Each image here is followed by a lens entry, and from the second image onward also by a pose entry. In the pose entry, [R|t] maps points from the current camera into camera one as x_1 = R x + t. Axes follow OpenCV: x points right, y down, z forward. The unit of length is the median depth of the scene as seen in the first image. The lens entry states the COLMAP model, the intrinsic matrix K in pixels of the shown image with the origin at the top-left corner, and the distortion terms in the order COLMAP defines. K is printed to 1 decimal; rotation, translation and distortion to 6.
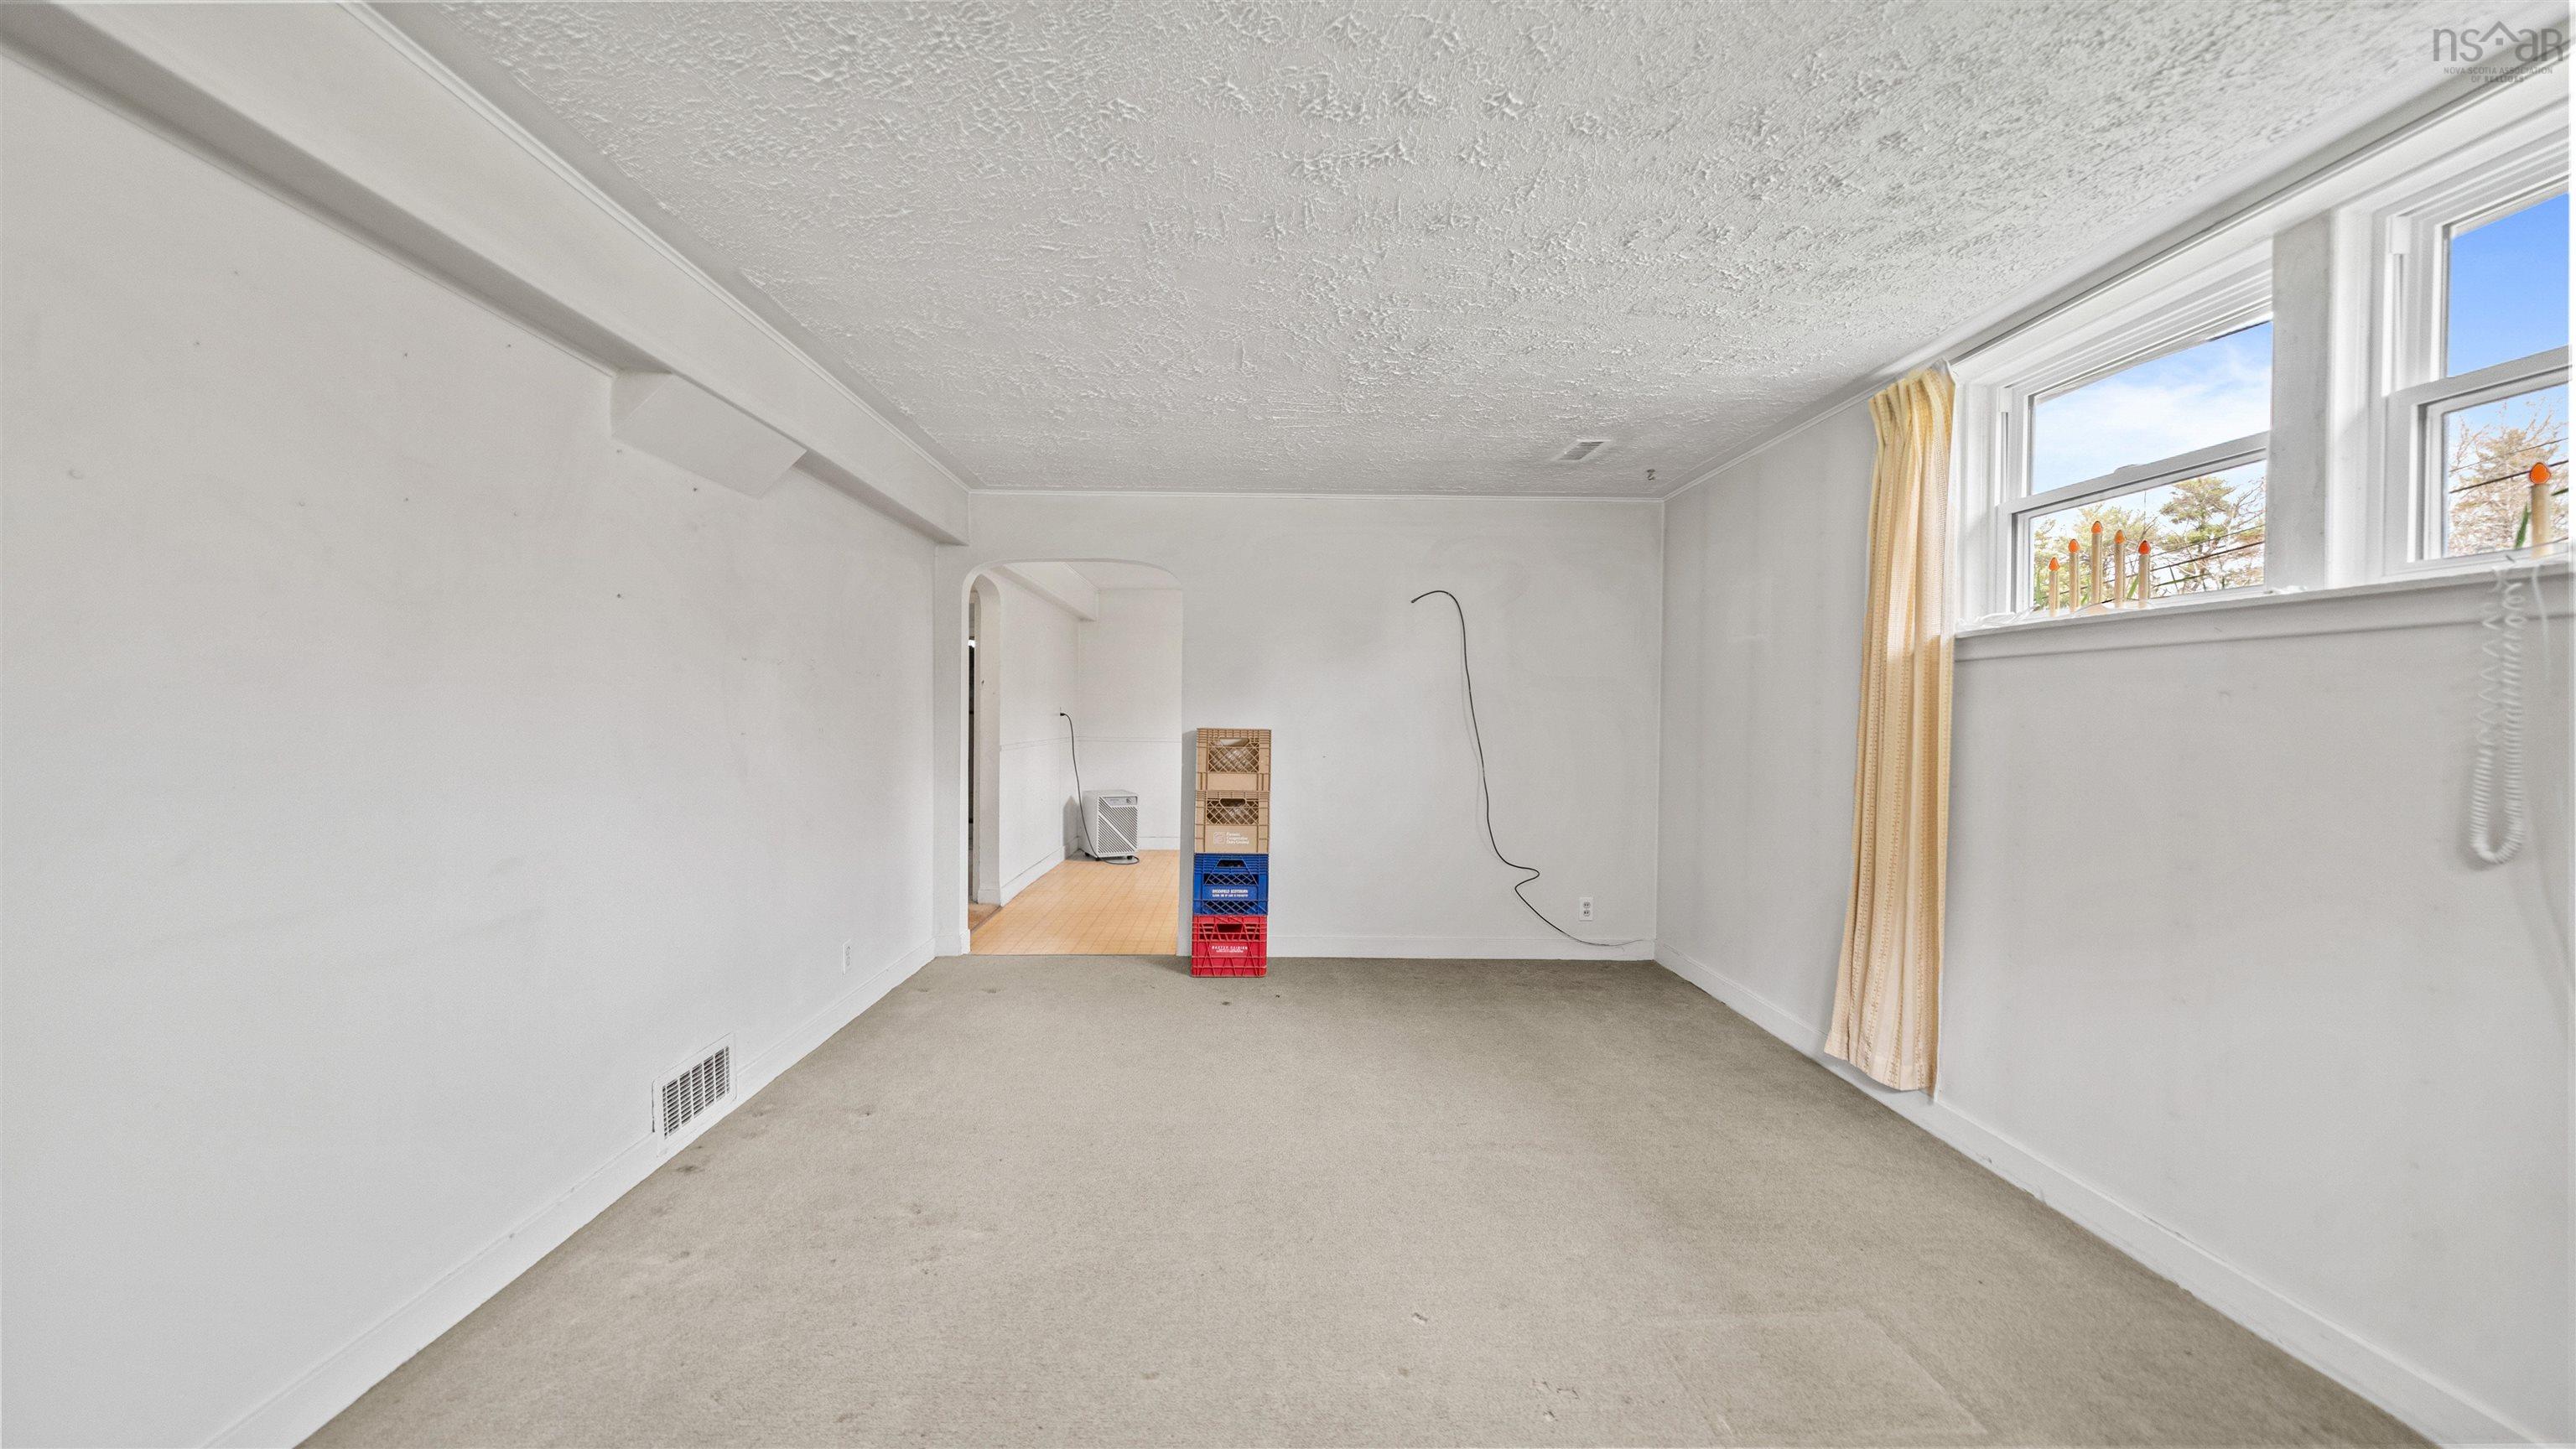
lens RADIAL K [[899.6, 0, 1288.0], [0, 899.6, 724.5], [0, 0, 1]] dist [-0.000521, -0.000030]
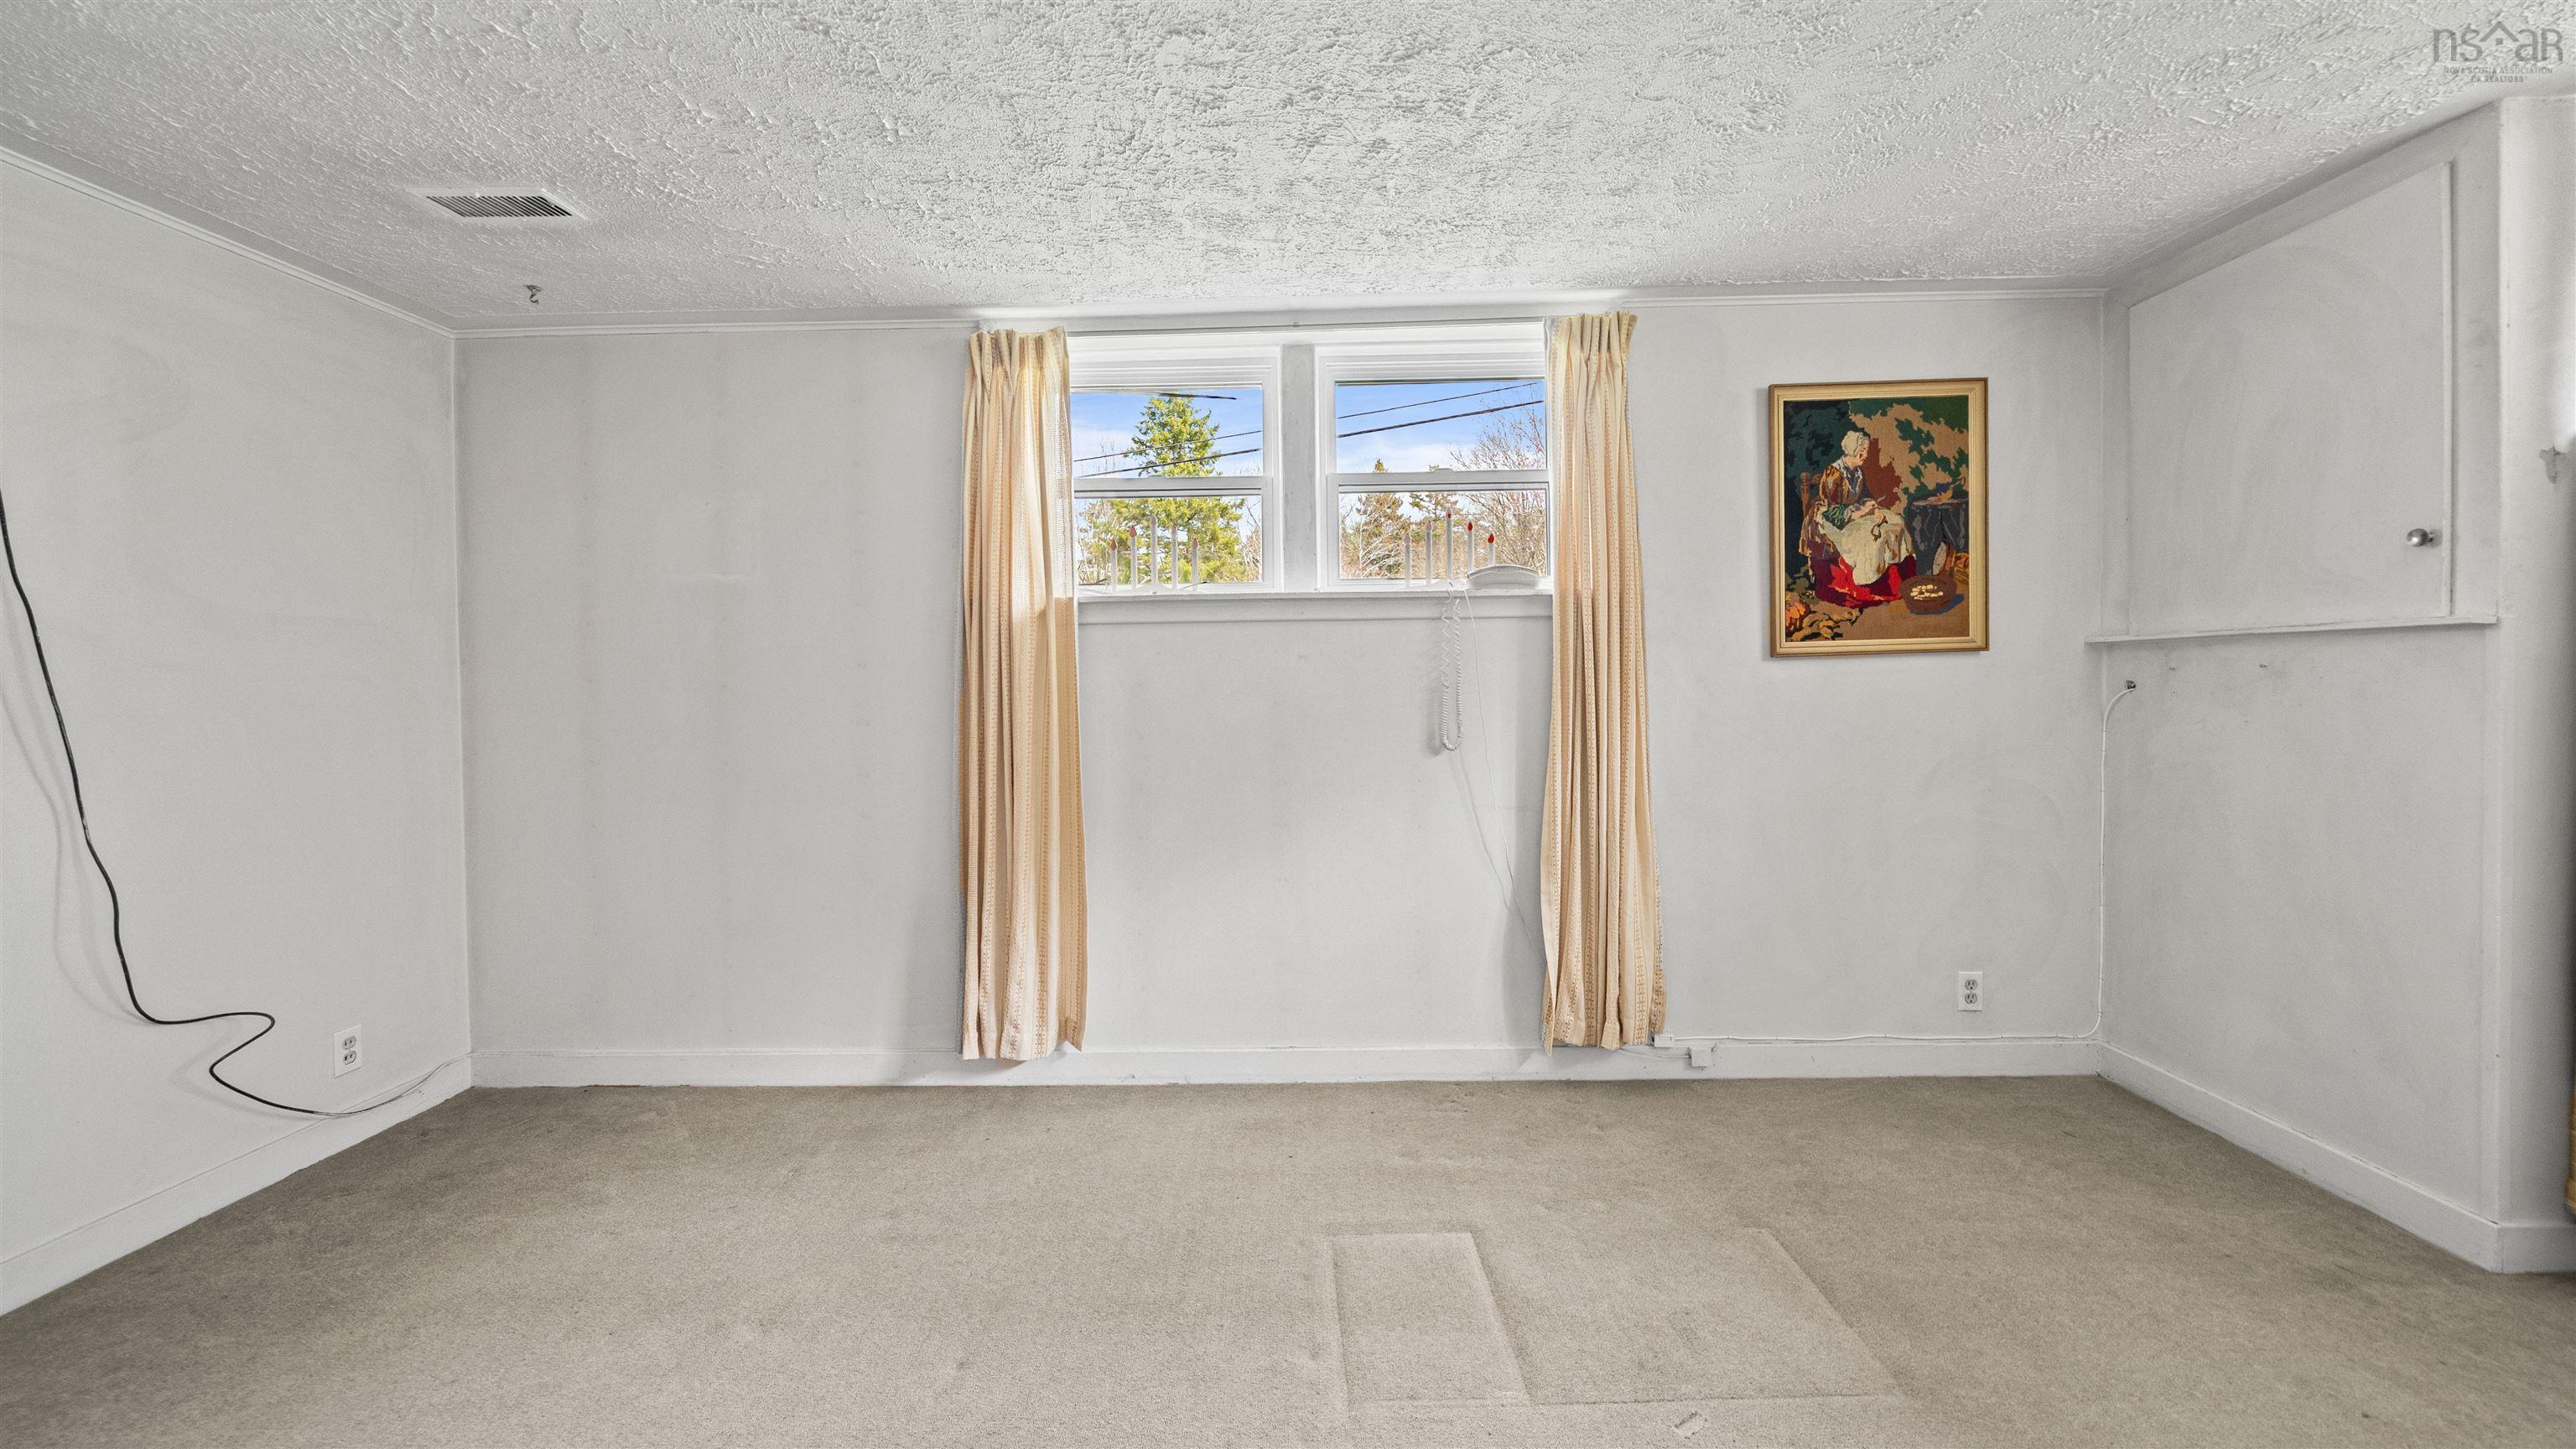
lens RADIAL K [[909.9, 0, 1289.9], [0, 909.9, 692.0], [0, 0, 1]] dist [0.000131, 0.000033]
pose [[0.051795, -0.023267, 0.998387, -0.265572], [0.027371, 0.999386, 0.021870, -0.006860], [-0.998283, 0.026194, 0.052400, 0.618176]]
